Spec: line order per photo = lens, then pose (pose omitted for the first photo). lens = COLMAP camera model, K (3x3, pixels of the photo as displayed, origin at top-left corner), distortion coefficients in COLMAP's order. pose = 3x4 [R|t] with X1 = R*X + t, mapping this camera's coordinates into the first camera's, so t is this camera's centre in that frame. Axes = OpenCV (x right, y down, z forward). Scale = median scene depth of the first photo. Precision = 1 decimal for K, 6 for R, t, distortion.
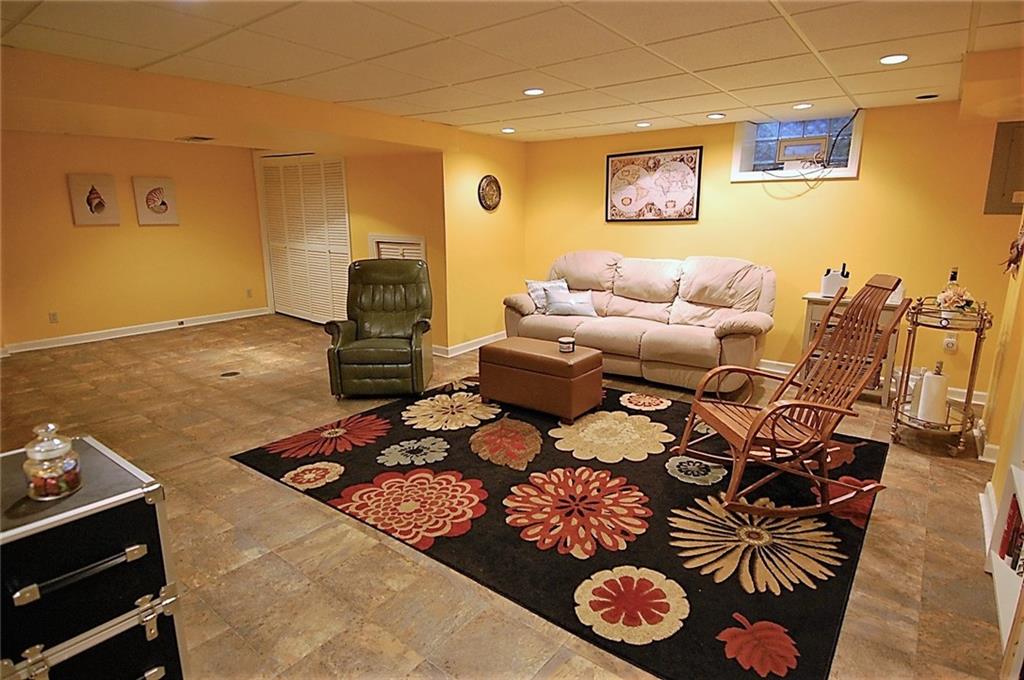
lens RADIAL K [[548.0, 0, 518.9], [0, 548.0, 339.3], [0, 0, 1]] dist [0.029918, -0.014385]
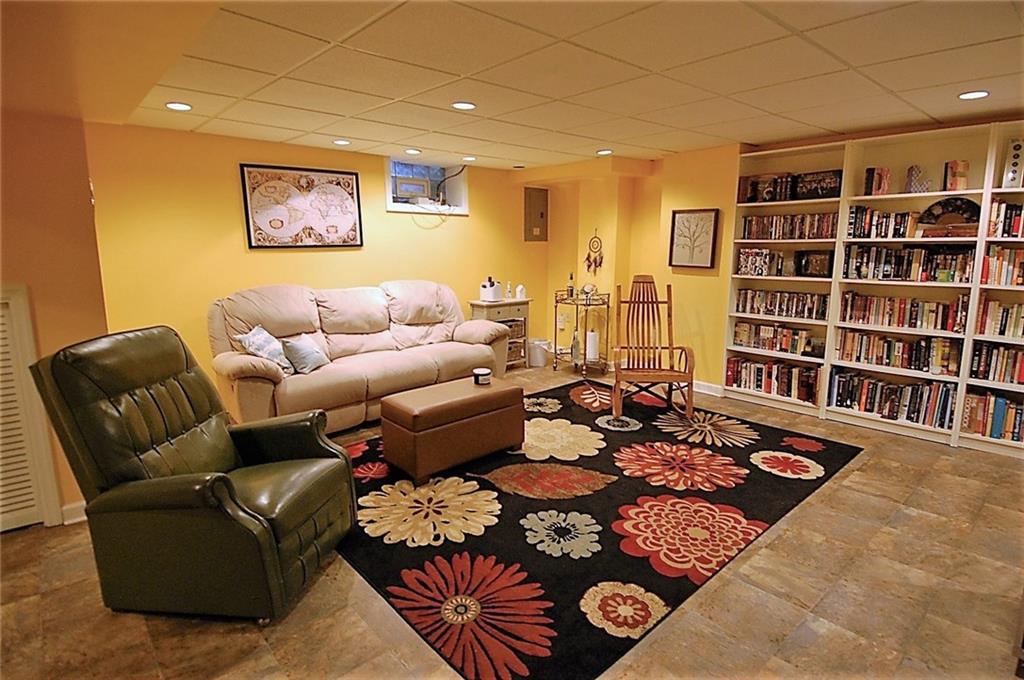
lens RADIAL K [[548.0, 0, 518.6], [0, 548.0, 342.0], [0, 0, 1]] dist [0.029918, -0.014385]
pose [[0.158478, -0.182373, 0.970374, -0.872290], [0.210698, 0.966402, 0.147216, -0.188761], [-0.964620, 0.181125, 0.191579, 0.788626]]
